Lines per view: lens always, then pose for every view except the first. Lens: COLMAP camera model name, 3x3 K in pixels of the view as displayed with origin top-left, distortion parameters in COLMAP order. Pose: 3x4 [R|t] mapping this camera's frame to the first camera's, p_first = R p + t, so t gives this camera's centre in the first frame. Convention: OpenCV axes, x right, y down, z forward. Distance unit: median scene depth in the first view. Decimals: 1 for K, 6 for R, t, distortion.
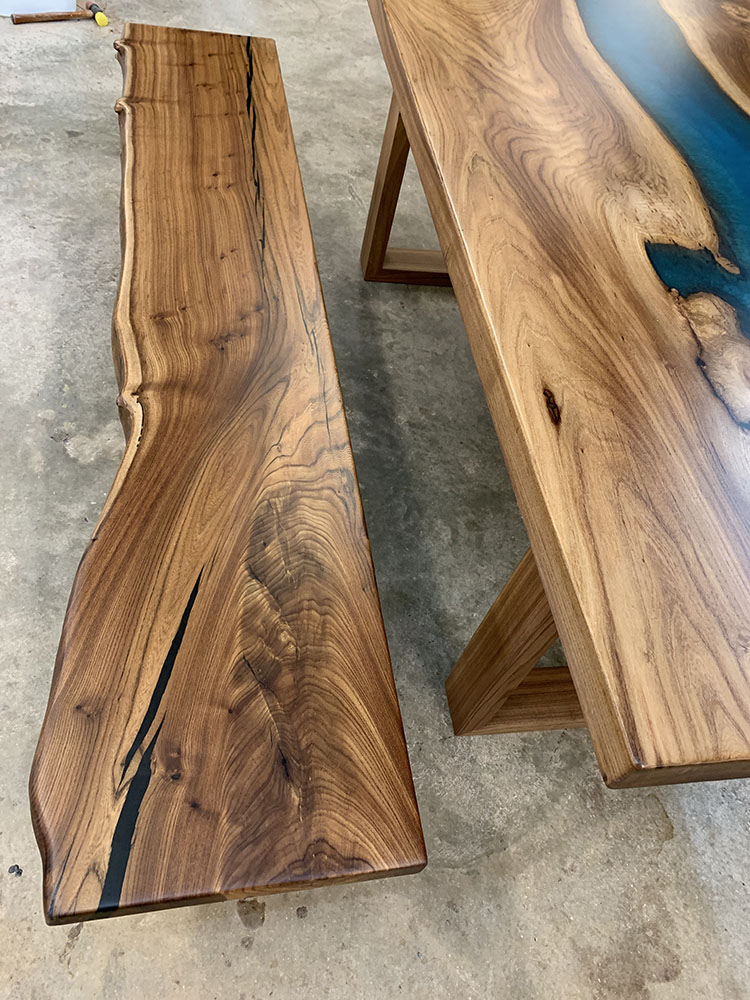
lens RADIAL K [[759.1, 0, 375.0], [0, 759.1, 500.0], [0, 0, 1]] dist [0.024306, -0.021477]
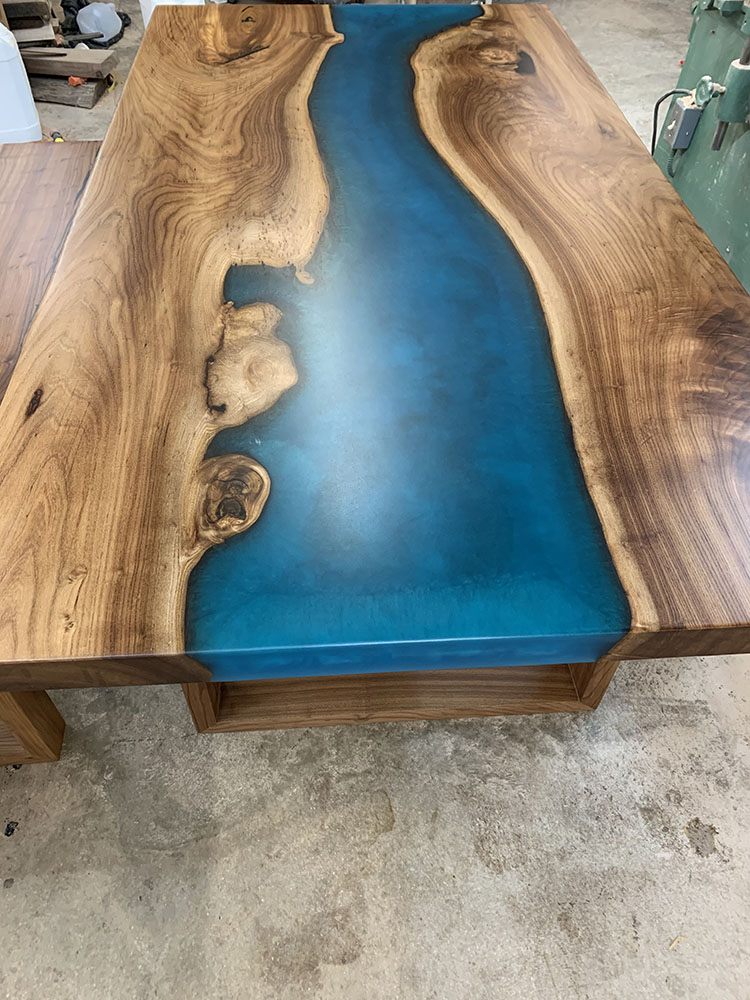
lens RADIAL K [[768.4, 0, 375.0], [0, 768.4, 500.0], [0, 0, 1]] dist [-0.004768, 0.006853]
pose [[0.984467, -0.059178, -0.165298, 0.634534], [0.043821, 0.994507, -0.095053, 0.112367], [0.170015, 0.086333, 0.981652, -0.055378]]
